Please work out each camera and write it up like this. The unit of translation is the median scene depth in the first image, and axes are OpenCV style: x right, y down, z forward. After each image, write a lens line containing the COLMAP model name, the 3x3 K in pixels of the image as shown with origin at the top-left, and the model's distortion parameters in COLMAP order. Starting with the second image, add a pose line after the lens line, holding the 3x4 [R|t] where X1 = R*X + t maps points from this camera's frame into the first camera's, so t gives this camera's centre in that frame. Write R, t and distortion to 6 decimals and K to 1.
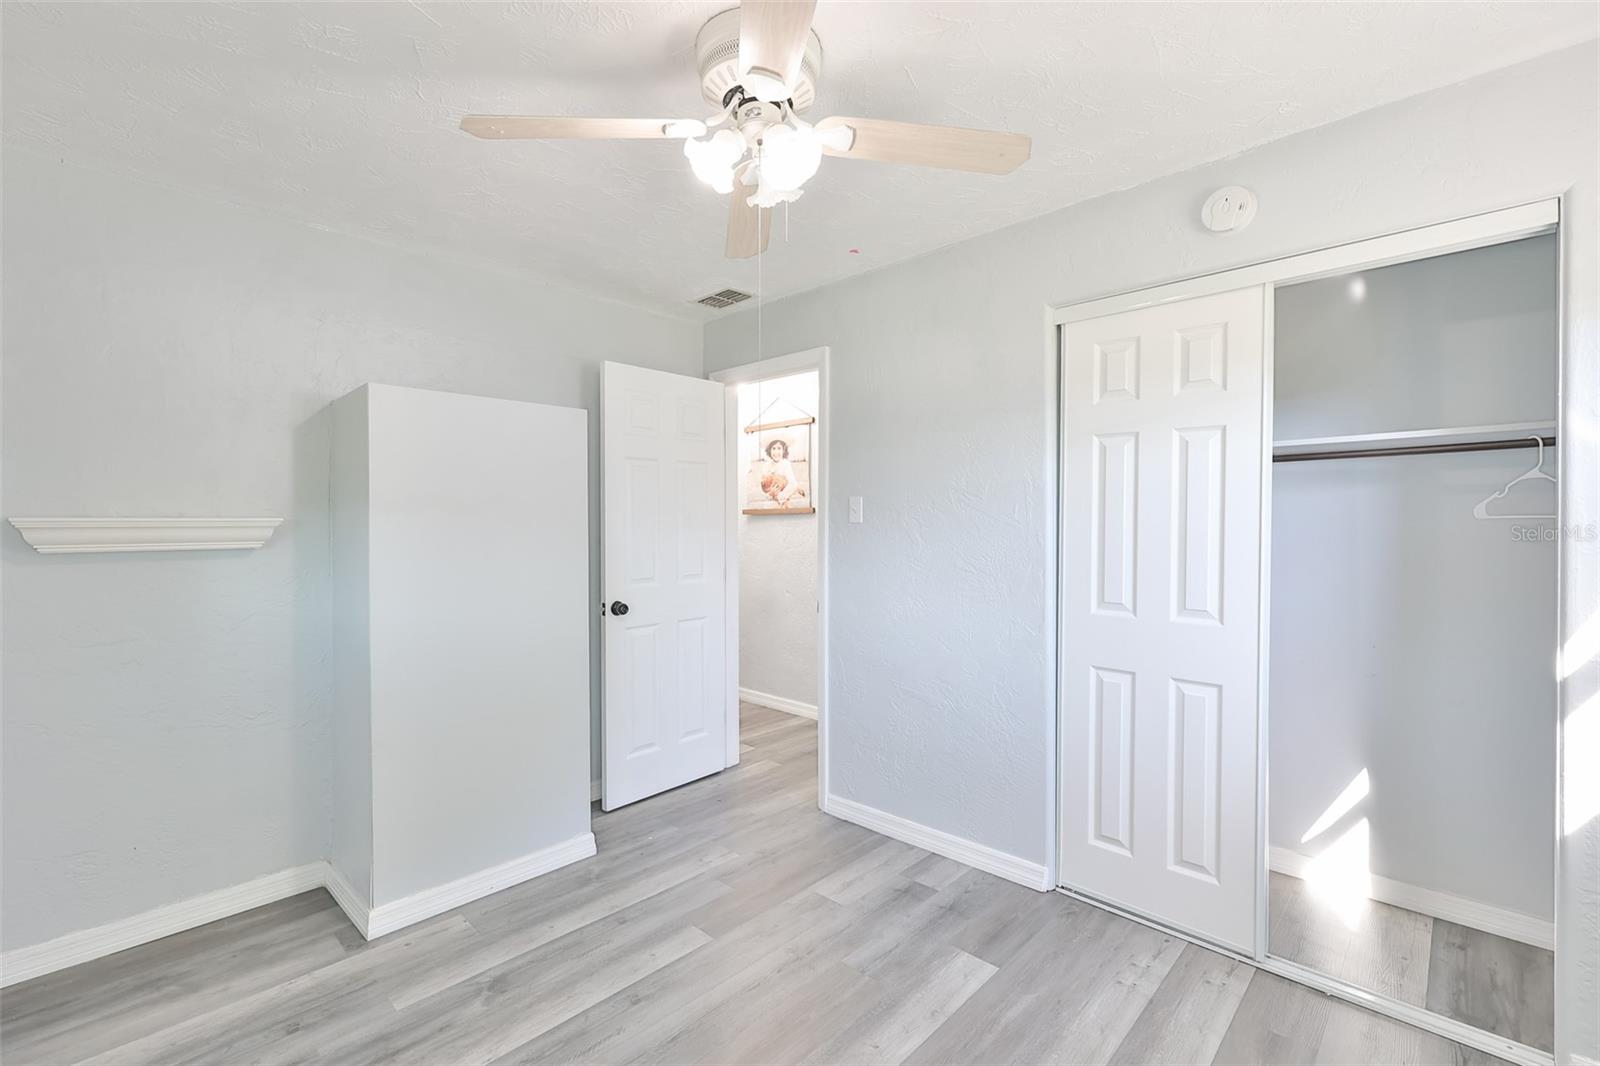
lens RADIAL K [[693.8, 0, 814.8], [0, 693.8, 539.0], [0, 0, 1]] dist [0.002160, 0.000818]
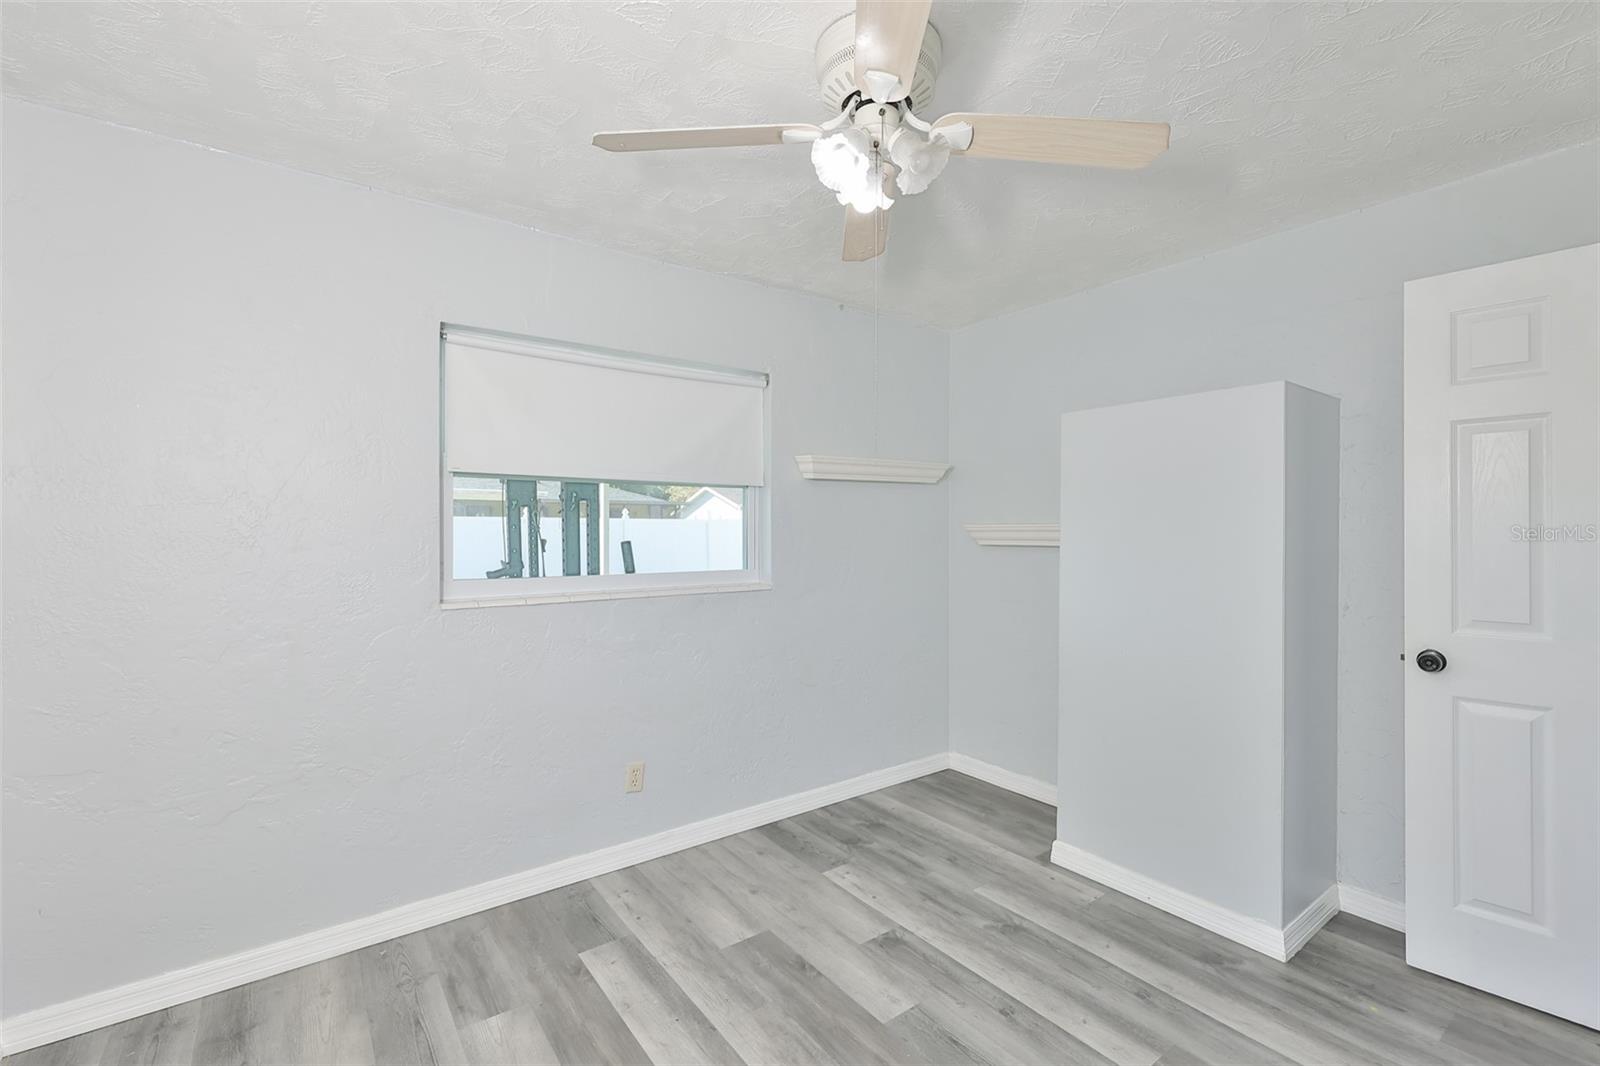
lens RADIAL K [[691.3, 0, 809.7], [0, 691.3, 545.0], [0, 0, 1]] dist [-0.000413, 0.000118]
pose [[-0.172481, 0.026914, -0.984645, 0.695490], [-0.012411, 0.999488, 0.029494, -0.036990], [0.984935, 0.017307, -0.172059, 0.802851]]
